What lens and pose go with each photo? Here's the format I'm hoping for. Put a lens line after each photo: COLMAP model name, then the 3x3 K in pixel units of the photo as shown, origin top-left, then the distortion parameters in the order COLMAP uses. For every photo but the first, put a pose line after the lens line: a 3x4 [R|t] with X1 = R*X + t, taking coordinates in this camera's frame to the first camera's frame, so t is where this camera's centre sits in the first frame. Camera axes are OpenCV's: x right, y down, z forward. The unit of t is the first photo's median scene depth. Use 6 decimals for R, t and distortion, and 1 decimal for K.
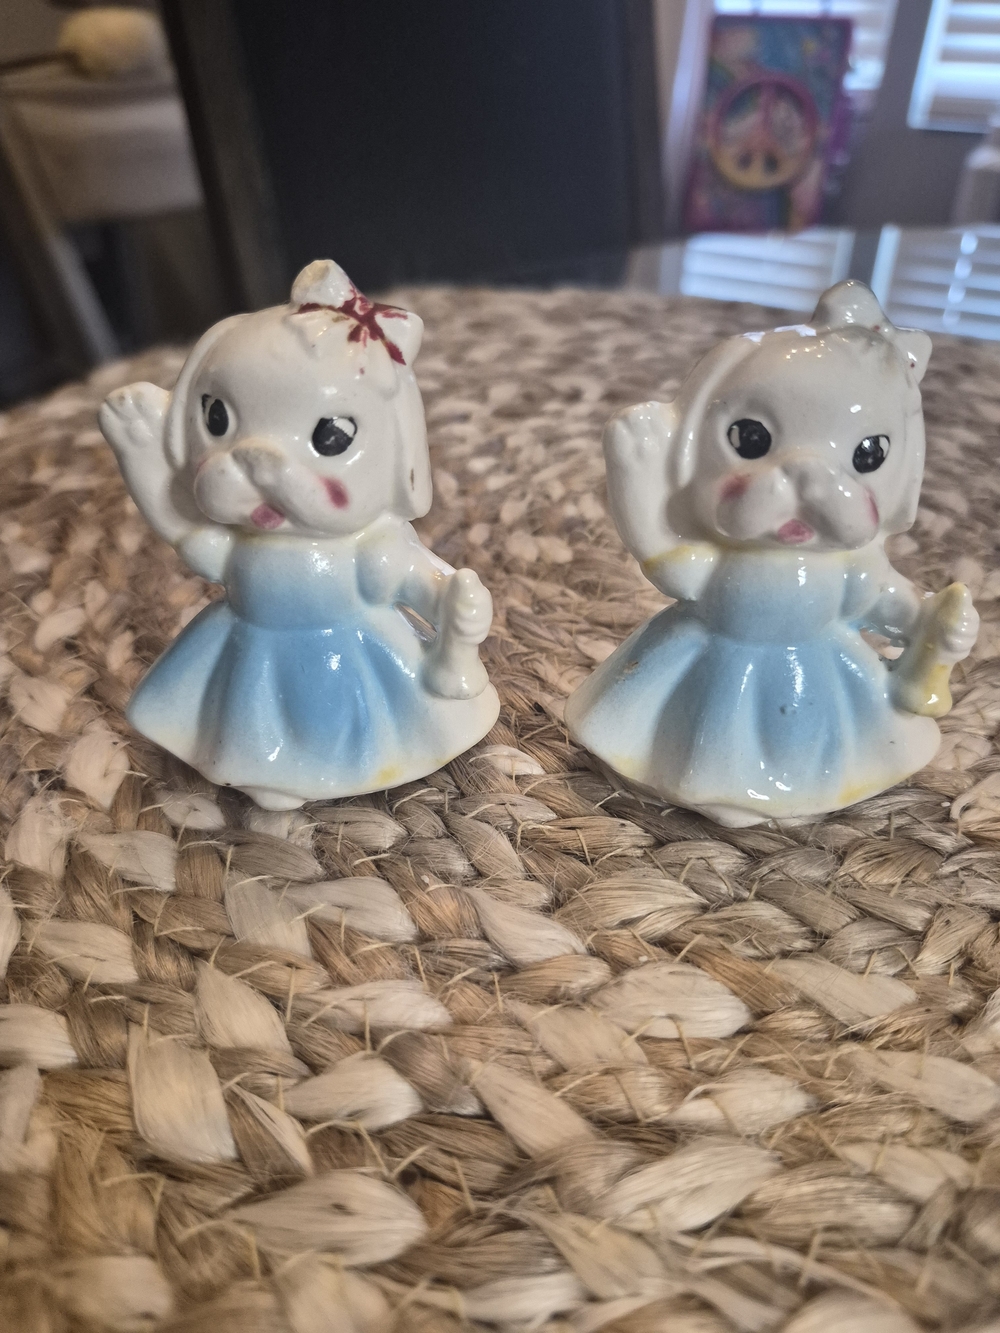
lens RADIAL K [[926.1, 0, 488.9], [0, 926.1, 672.6], [0, 0, 1]] dist [0.063011, -0.002653]
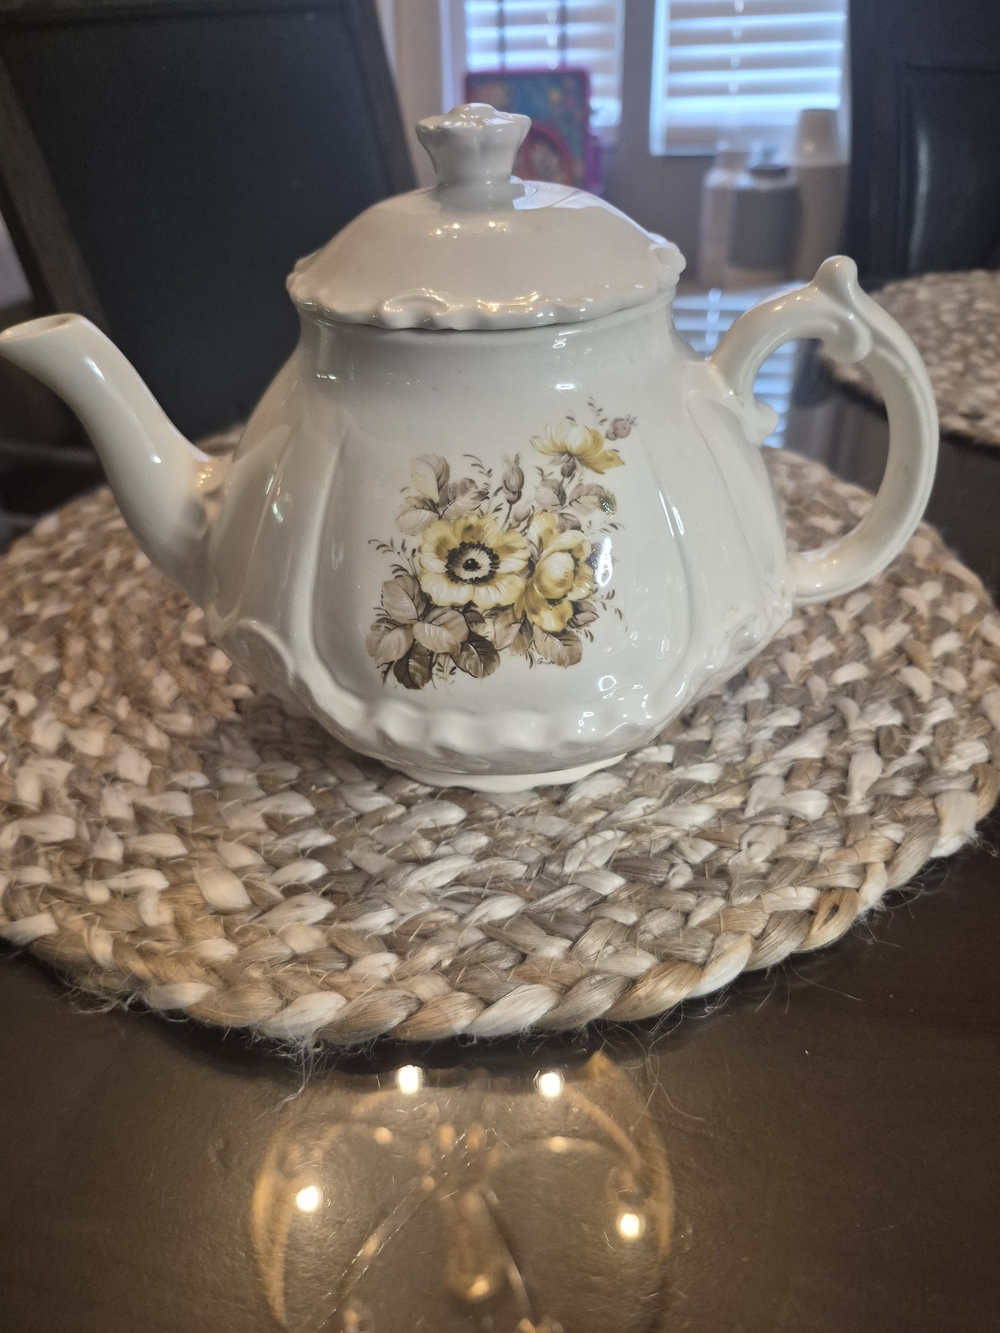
lens RADIAL K [[926.1, 0, 501.9], [0, 926.1, 662.3], [0, 0, 1]] dist [0.063011, -0.002653]
pose [[0.976477, -0.157337, 0.147439, 0.079619], [0.159682, 0.987160, -0.004128, 0.019250], [-0.144896, 0.027574, 0.989063, -1.180203]]
